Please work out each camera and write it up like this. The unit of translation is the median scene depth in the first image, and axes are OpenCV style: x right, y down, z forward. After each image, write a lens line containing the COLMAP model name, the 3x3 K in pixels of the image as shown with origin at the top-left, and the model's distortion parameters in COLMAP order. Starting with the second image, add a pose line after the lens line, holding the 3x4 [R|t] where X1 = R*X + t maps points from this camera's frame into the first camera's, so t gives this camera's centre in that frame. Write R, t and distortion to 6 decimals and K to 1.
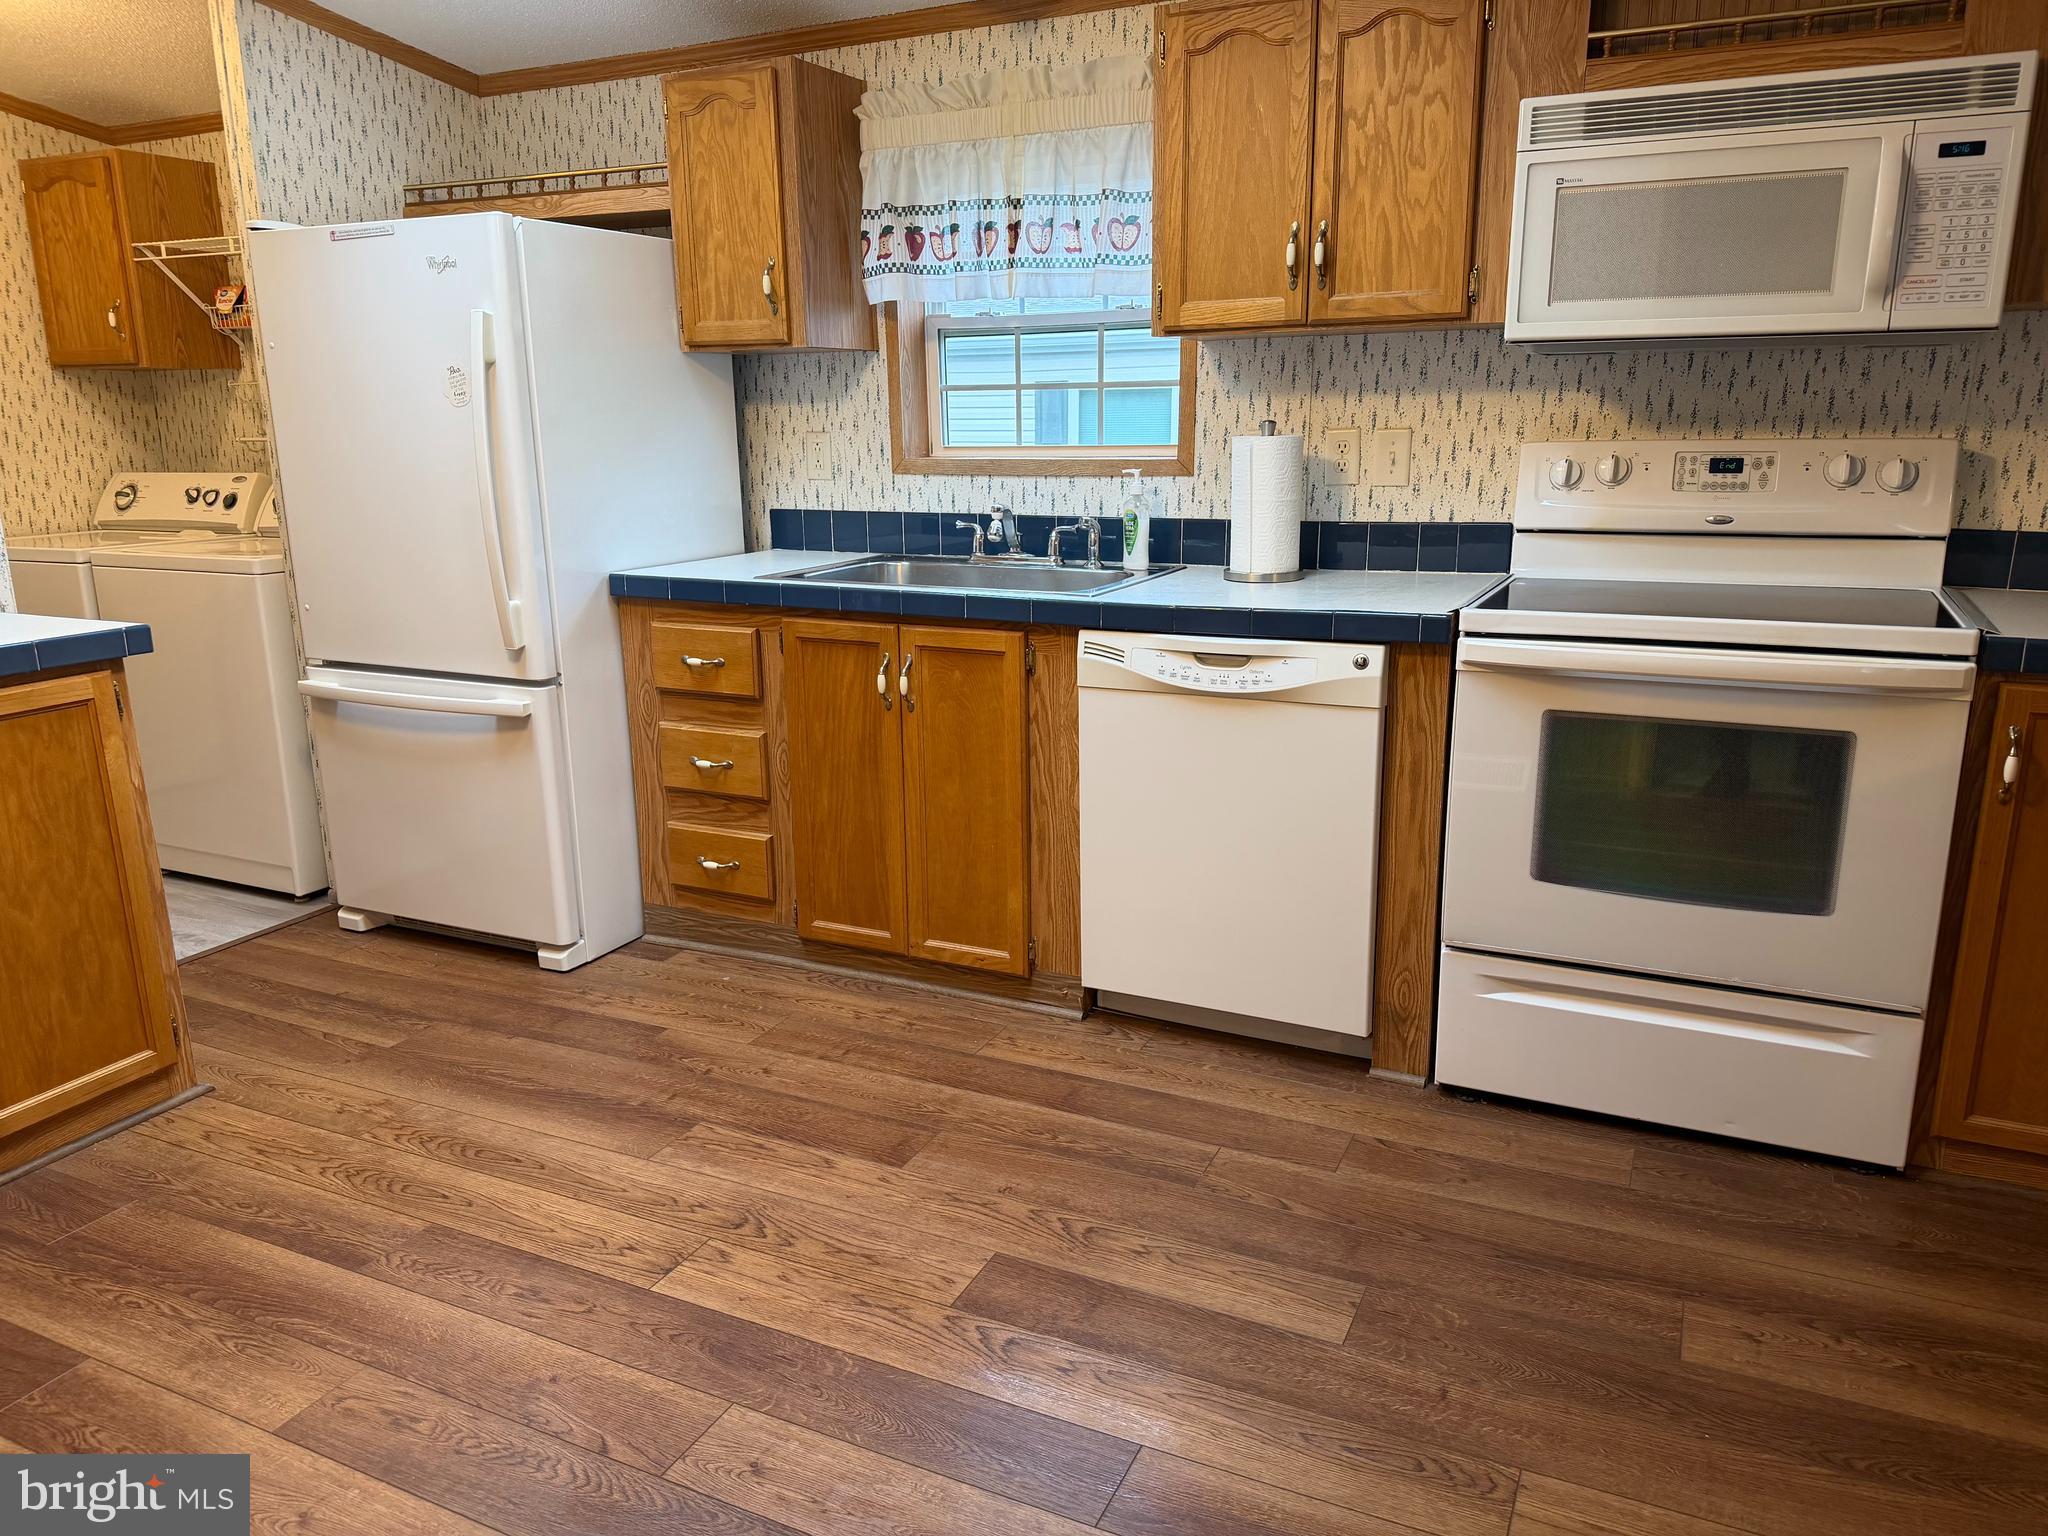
lens RADIAL K [[1446.6, 0, 1024.0], [0, 1446.6, 768.0], [0, 0, 1]] dist [0.134158, -0.216461]
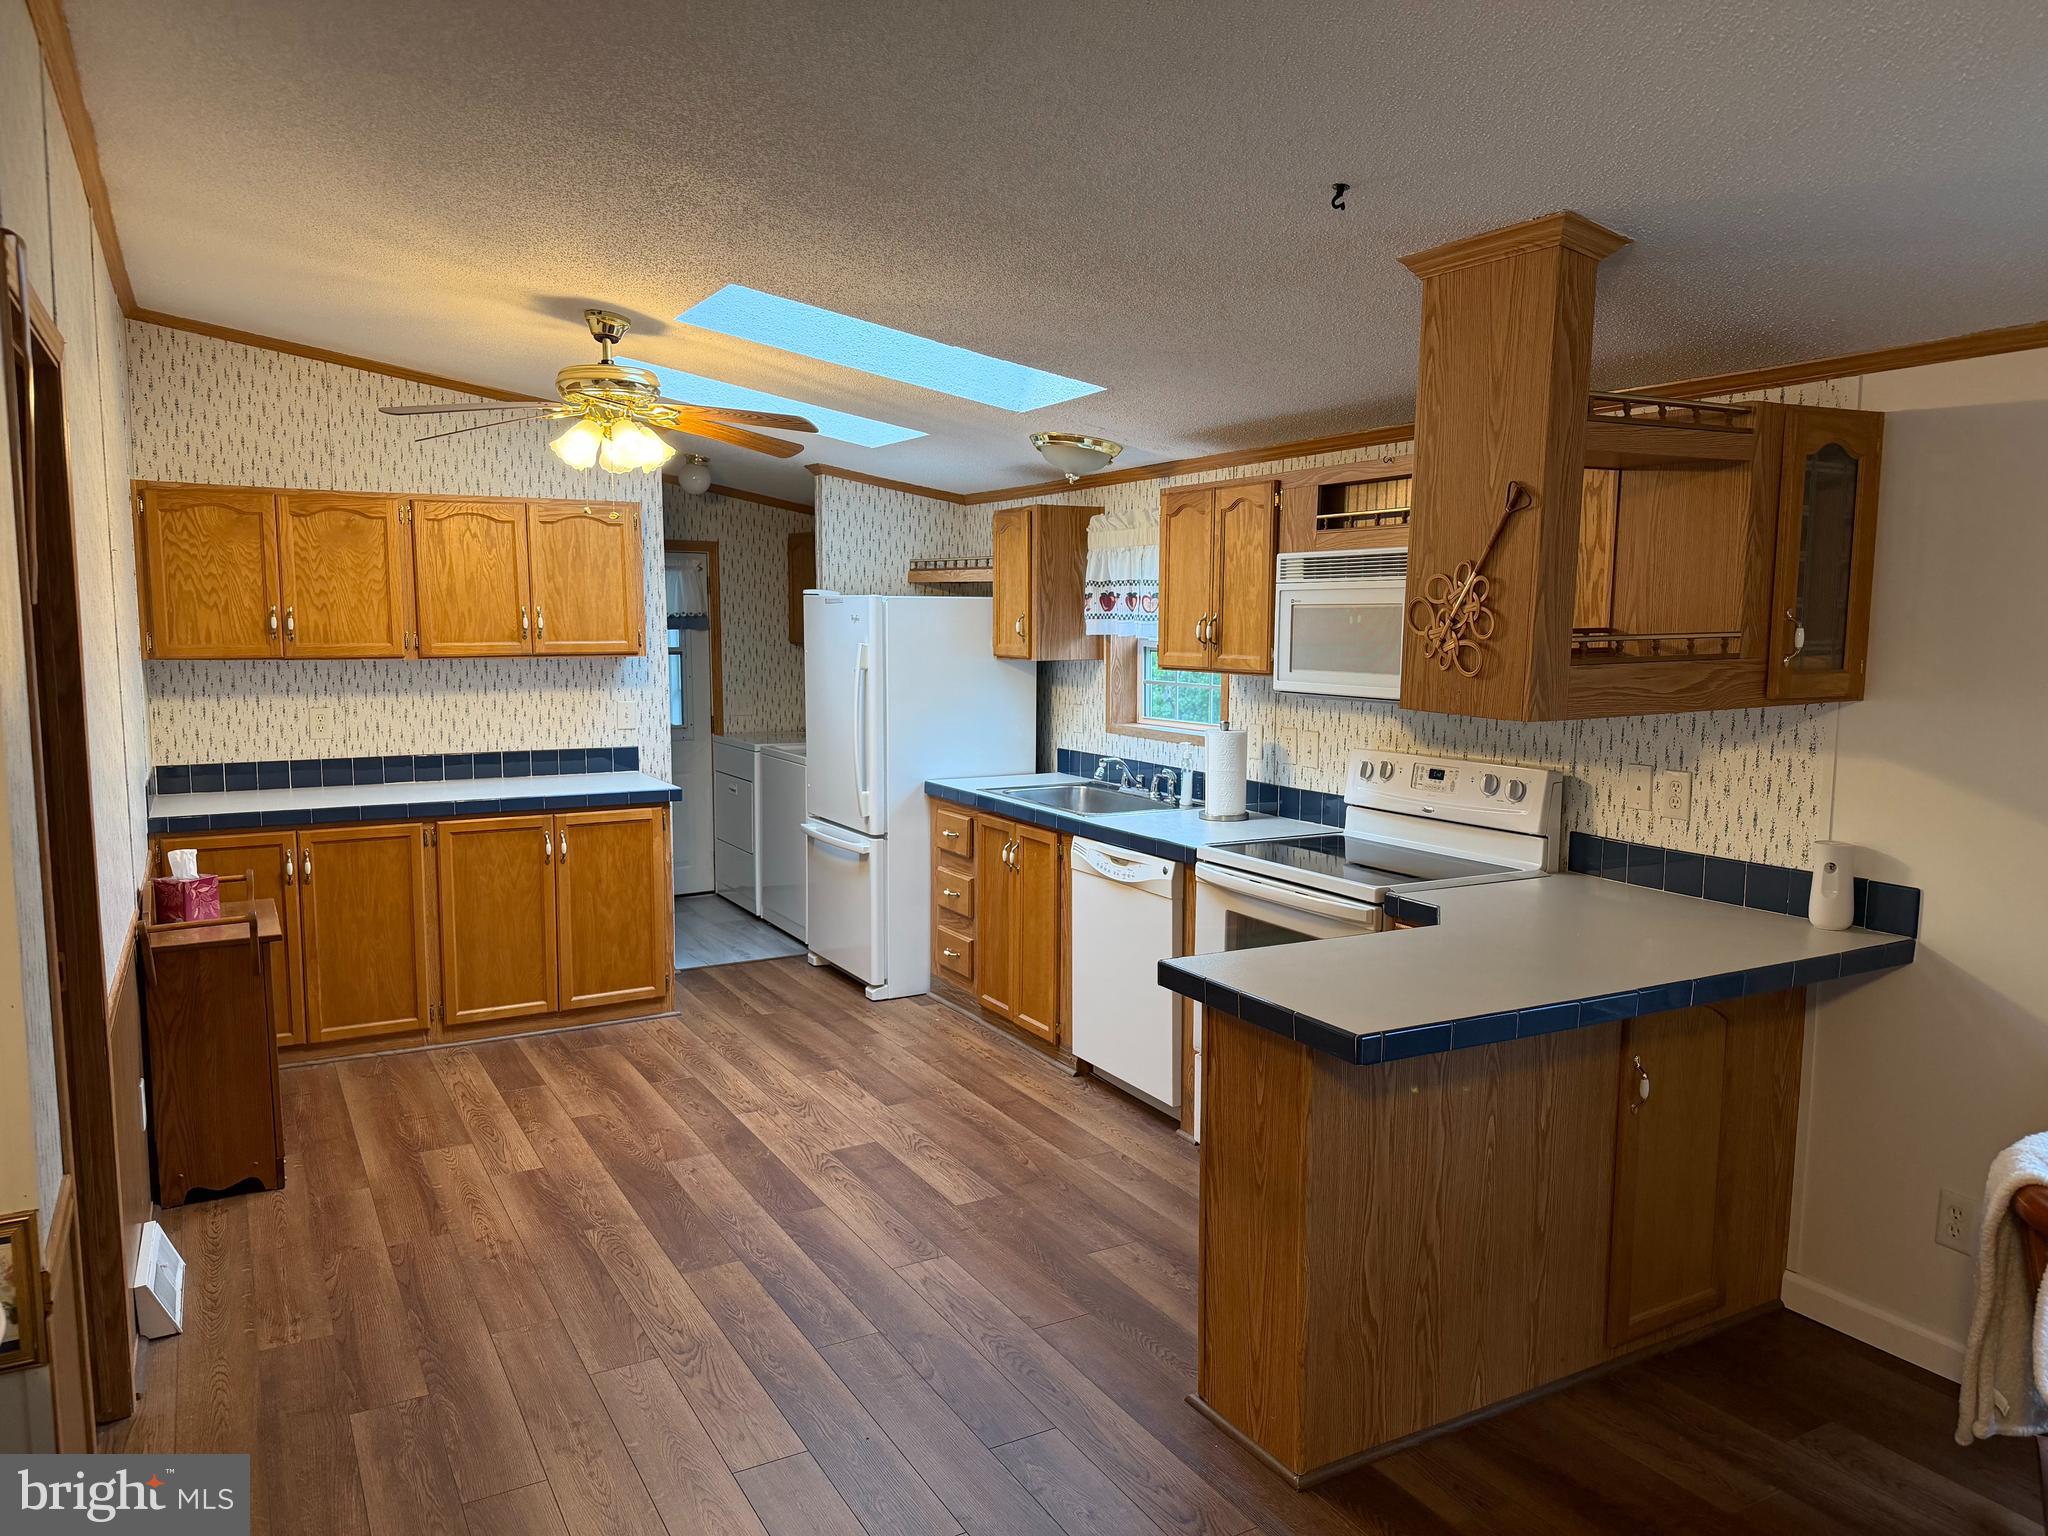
lens RADIAL K [[1446.6, 0, 1024.0], [0, 1446.6, 768.0], [0, 0, 1]] dist [0.134158, -0.216461]
pose [[0.818671, 0.078742, -0.568839, 0.919524], [-0.153263, 0.984584, -0.084284, -0.020108], [0.553433, 0.156183, 0.818119, -0.426228]]
